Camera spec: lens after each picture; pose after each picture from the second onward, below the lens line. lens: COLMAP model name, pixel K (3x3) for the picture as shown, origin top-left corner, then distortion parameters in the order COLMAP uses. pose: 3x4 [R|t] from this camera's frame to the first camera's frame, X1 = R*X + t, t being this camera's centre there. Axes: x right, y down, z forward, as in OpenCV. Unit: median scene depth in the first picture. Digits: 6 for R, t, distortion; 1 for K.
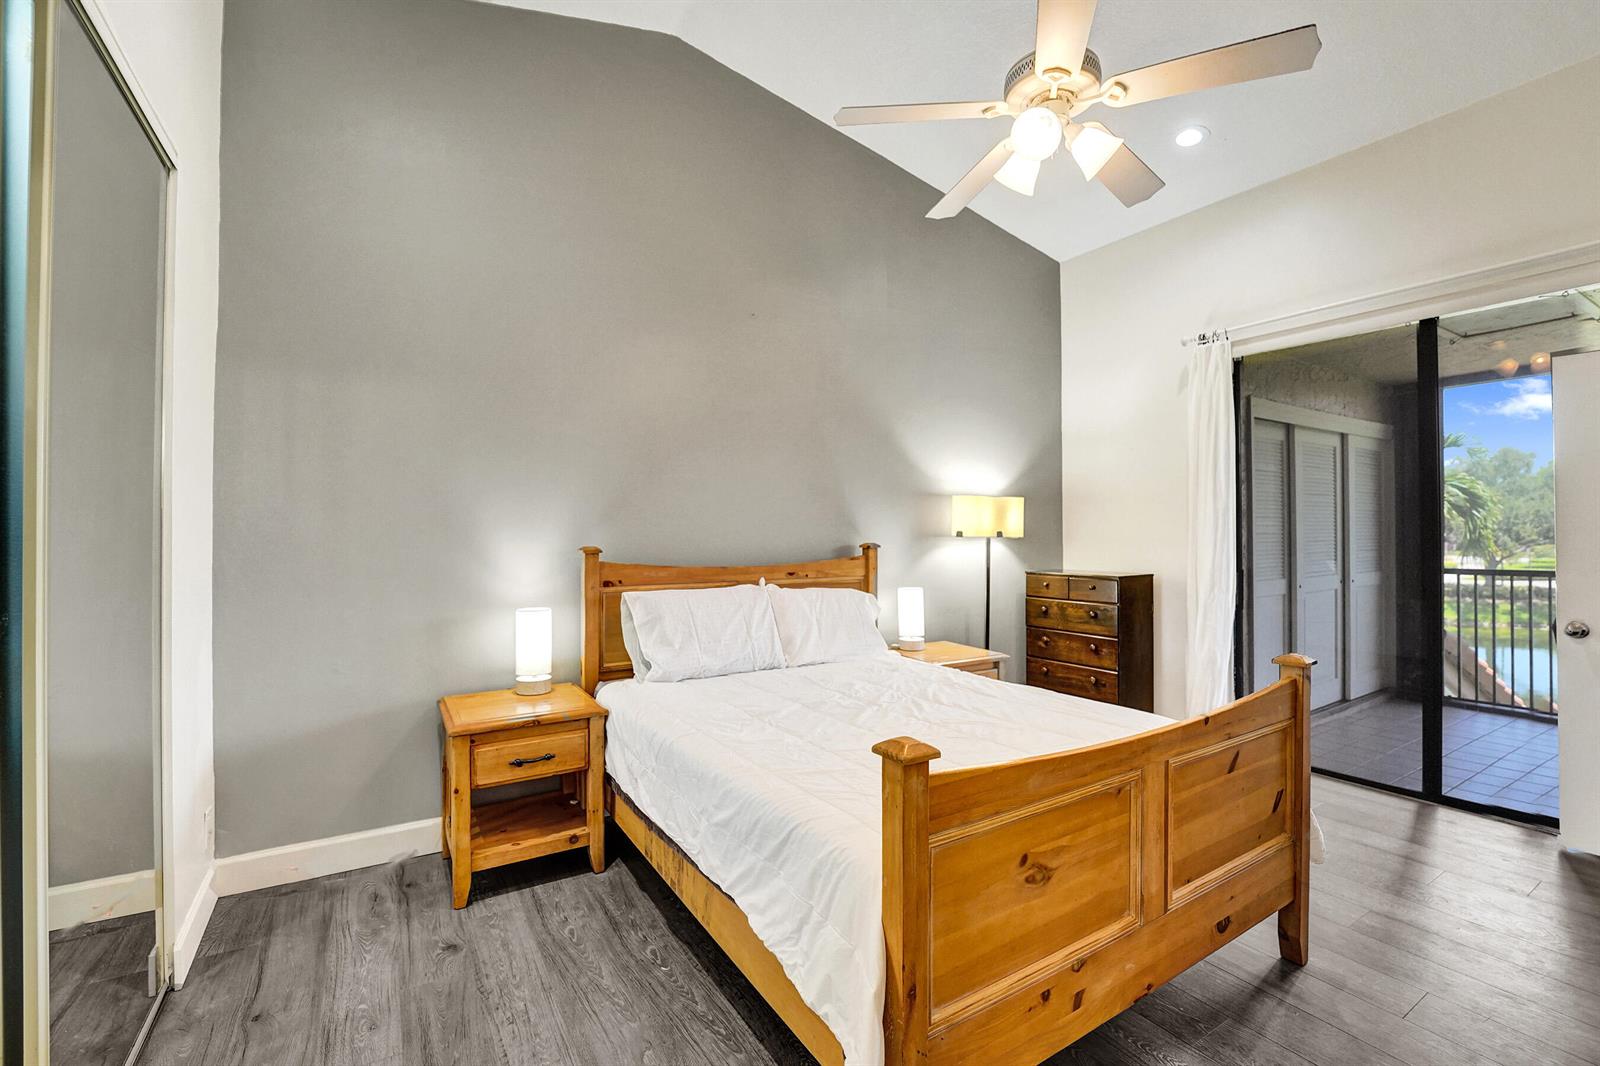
lens RADIAL K [[686.9, 0, 797.8], [0, 686.9, 532.6], [0, 0, 1]] dist [-0.031825, 0.000725]
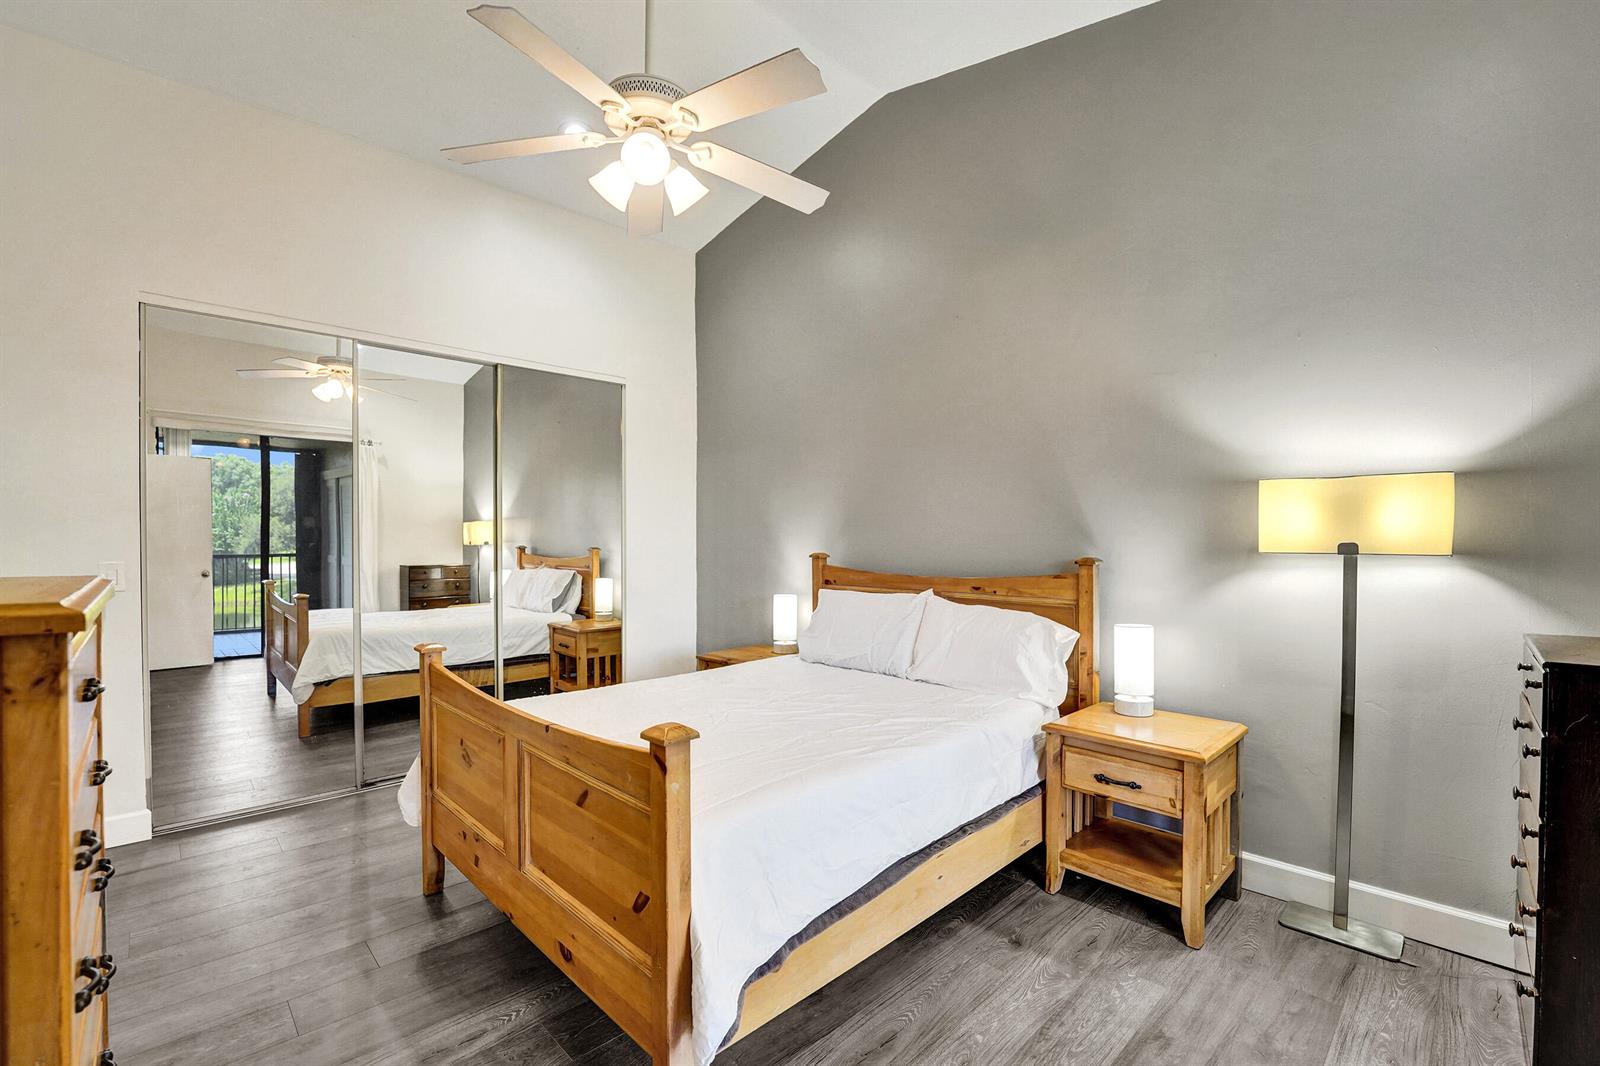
lens RADIAL K [[702.5, 0, 793.2], [0, 702.5, 528.7], [0, 0, 1]] dist [-0.025957, 0.000666]
pose [[0.205168, -0.023901, -0.978435, 0.840453], [-0.015054, 0.999506, -0.027572, 0.010057], [0.978611, 0.020387, 0.204707, 0.562321]]
